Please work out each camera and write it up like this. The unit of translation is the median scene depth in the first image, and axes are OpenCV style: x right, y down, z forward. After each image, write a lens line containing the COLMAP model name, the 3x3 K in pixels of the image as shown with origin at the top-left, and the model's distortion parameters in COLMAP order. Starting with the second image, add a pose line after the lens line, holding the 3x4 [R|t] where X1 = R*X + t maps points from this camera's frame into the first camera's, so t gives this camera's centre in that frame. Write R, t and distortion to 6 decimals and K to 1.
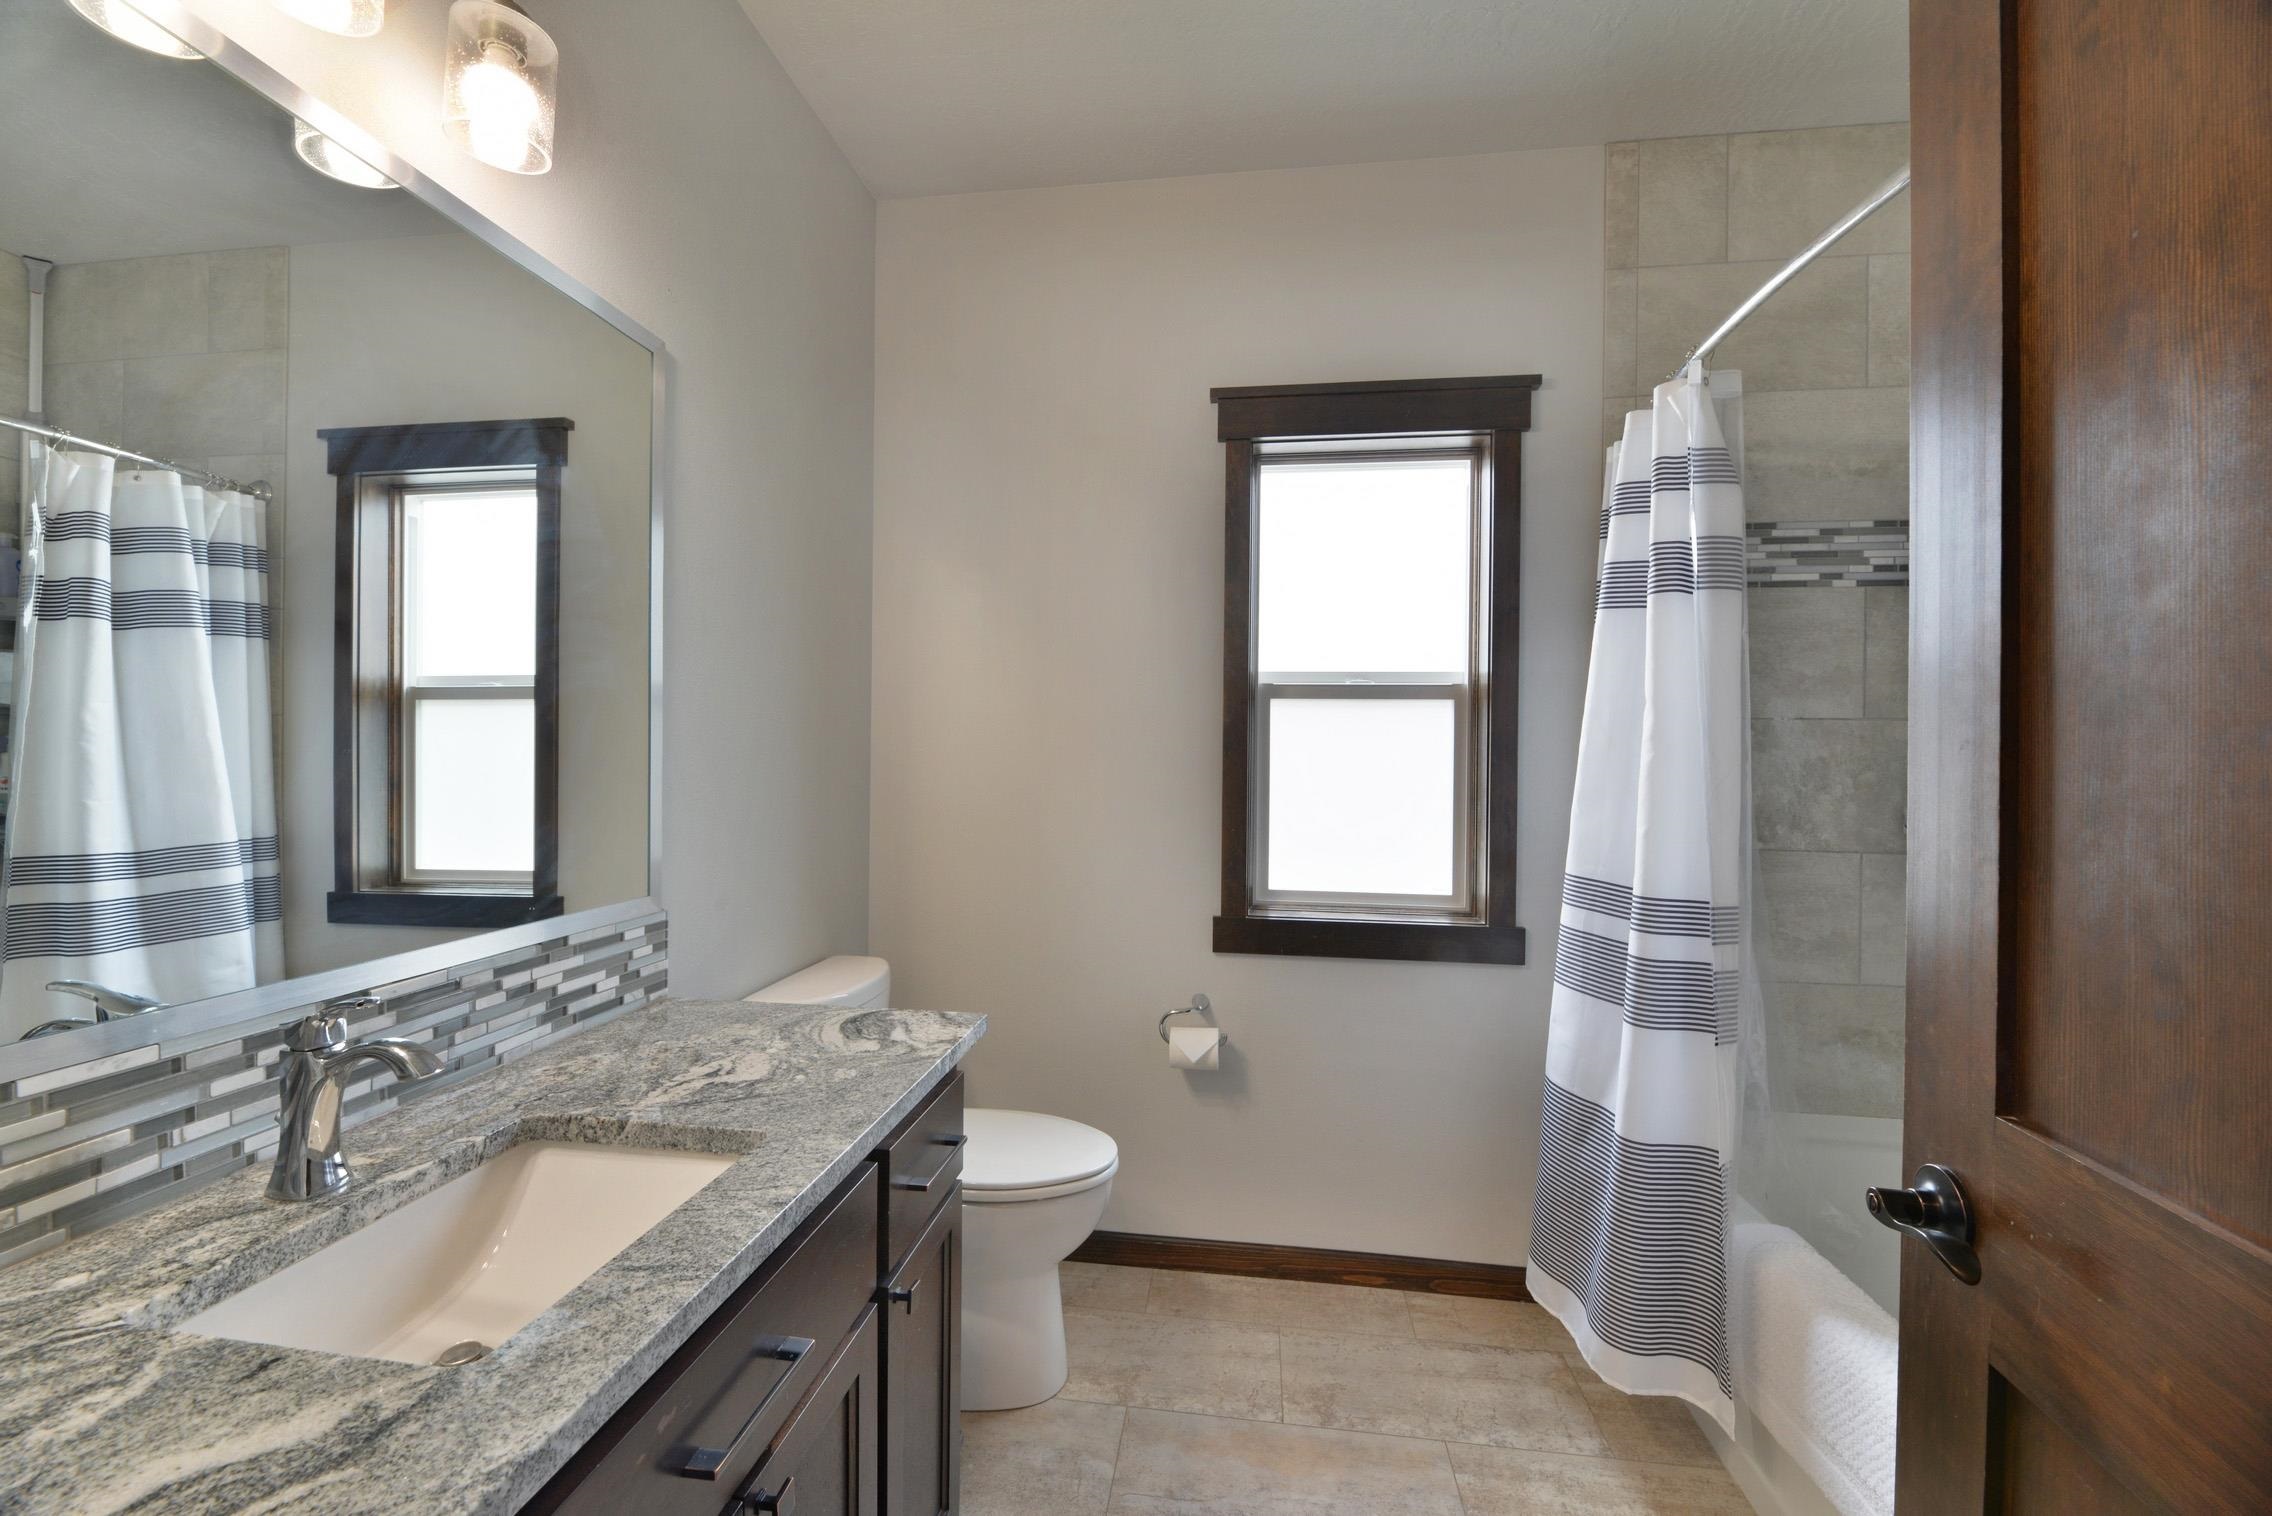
lens RADIAL K [[927.7, 0, 1130.9], [0, 927.7, 768.5], [0, 0, 1]] dist [-0.002533, -0.001372]
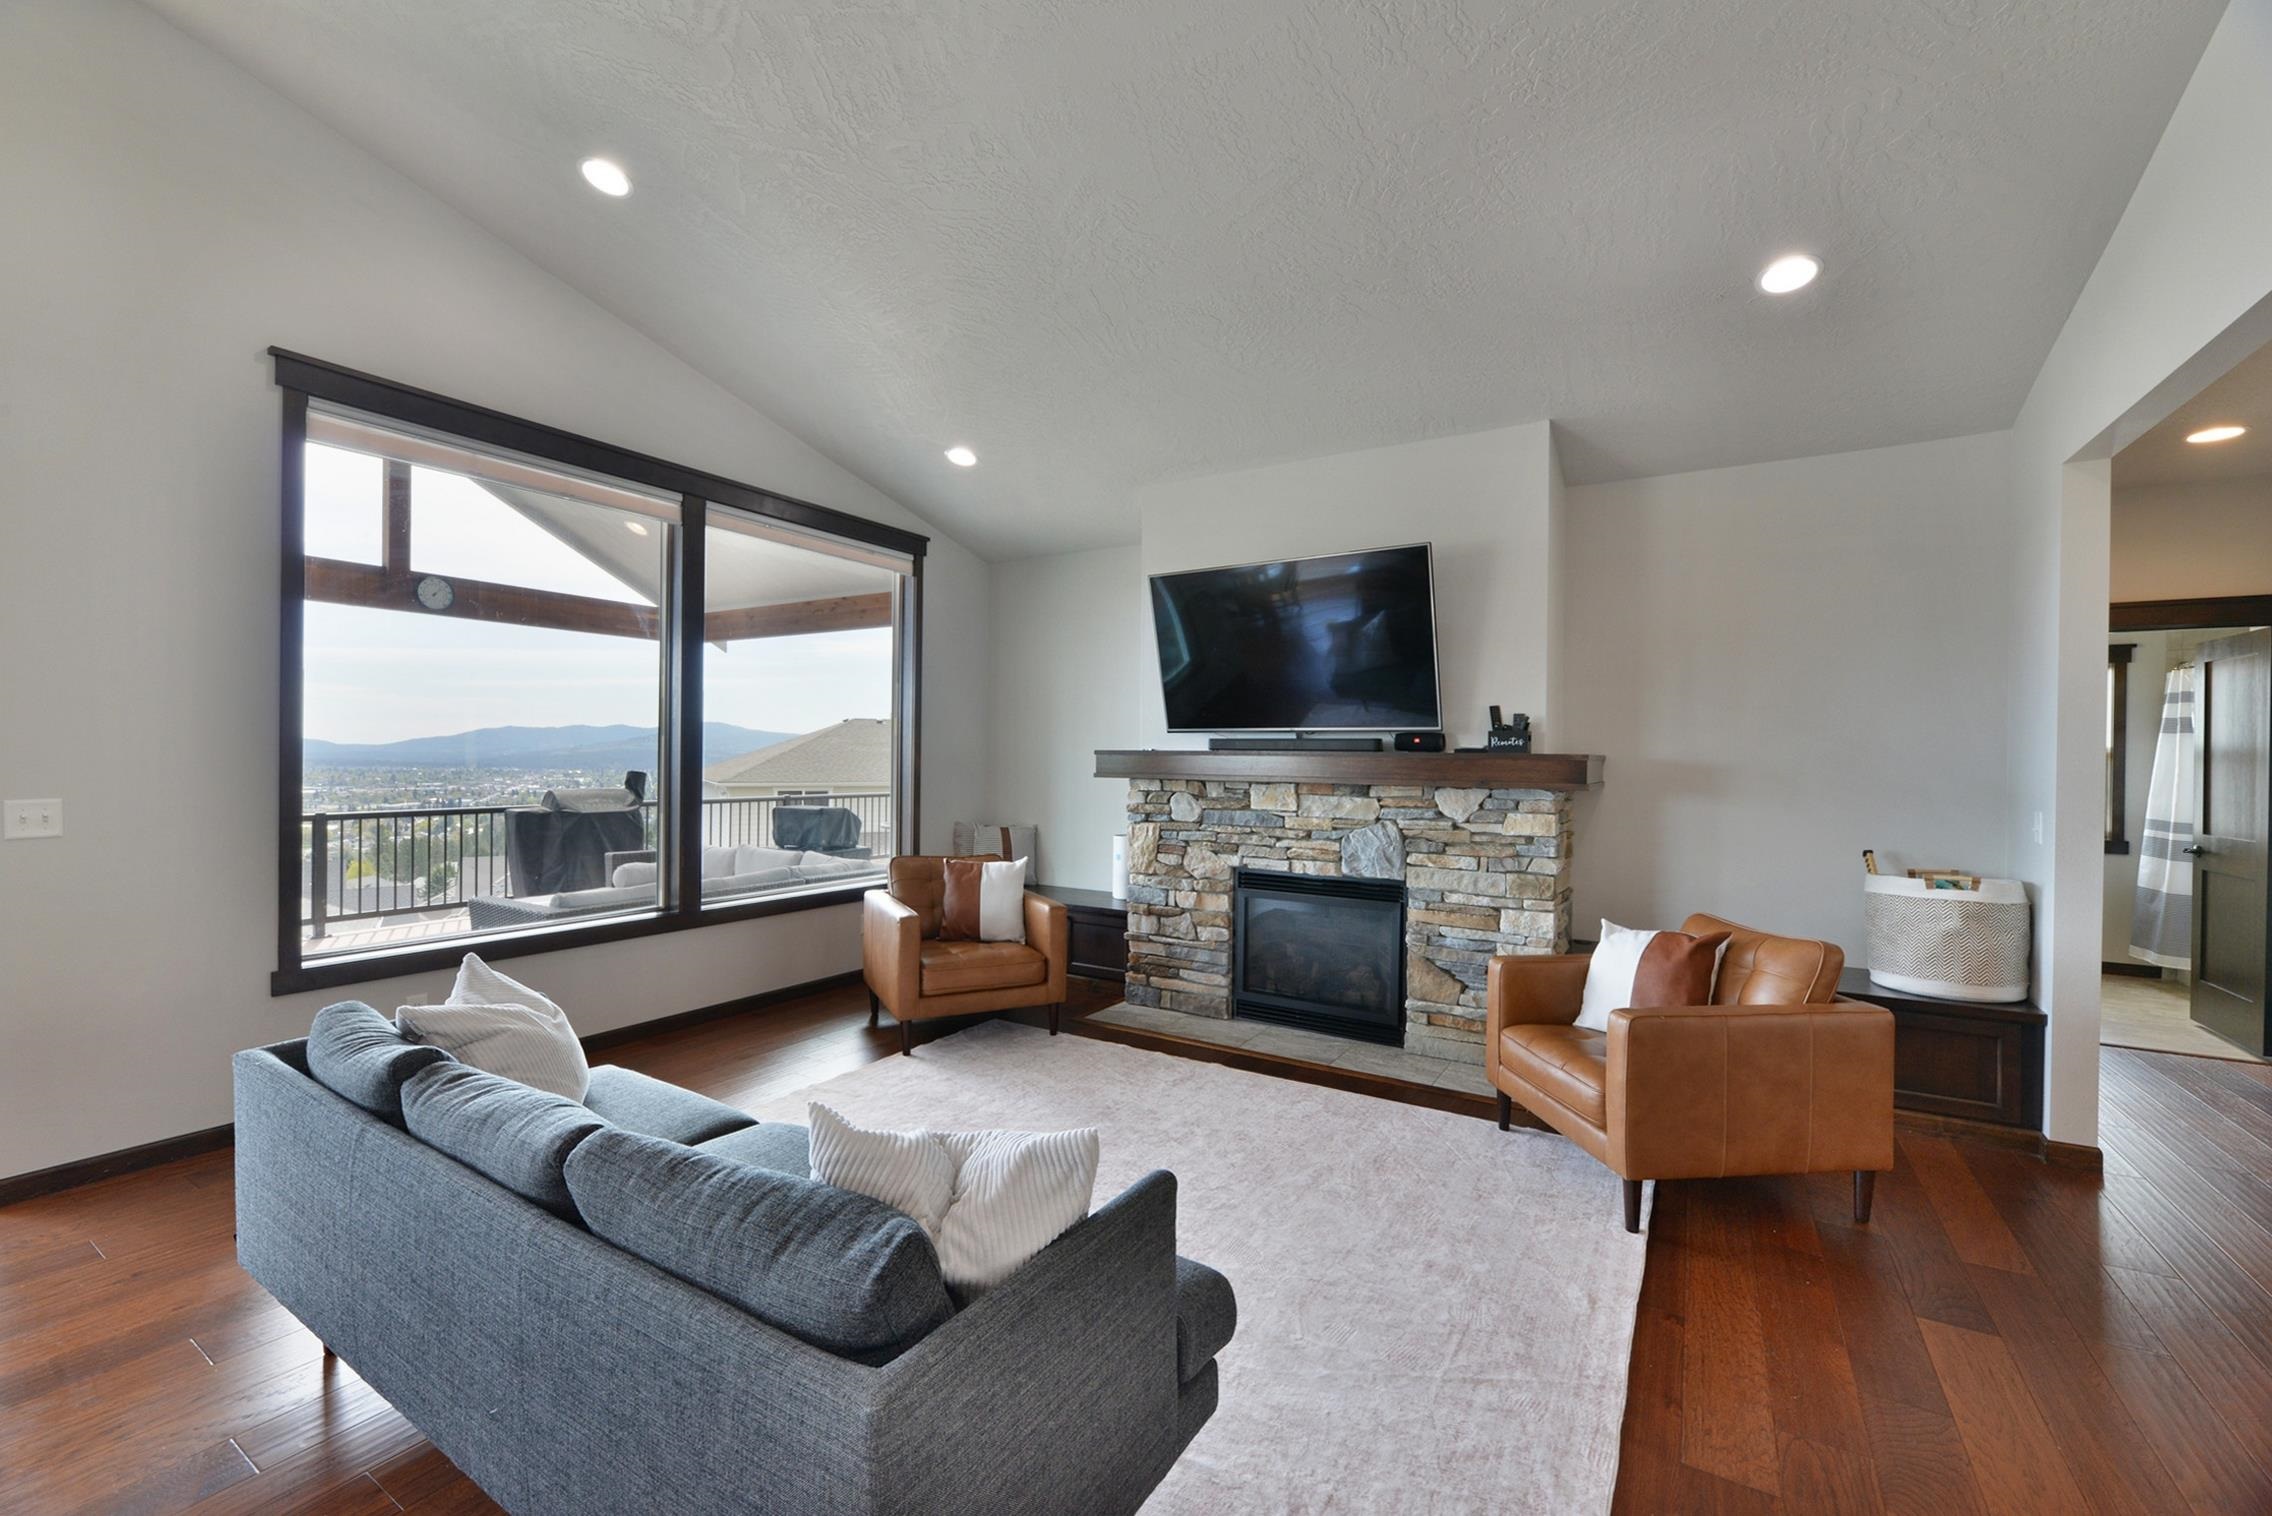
lens RADIAL K [[927.7, 0, 1121.1], [0, 927.7, 762.2], [0, 0, 1]] dist [-0.002533, -0.001372]
pose [[0.900661, 0.002837, -0.434512, -1.306743], [-0.001904, 0.999995, 0.002581, -0.076269], [0.434517, -0.001497, 0.900662, -3.349317]]
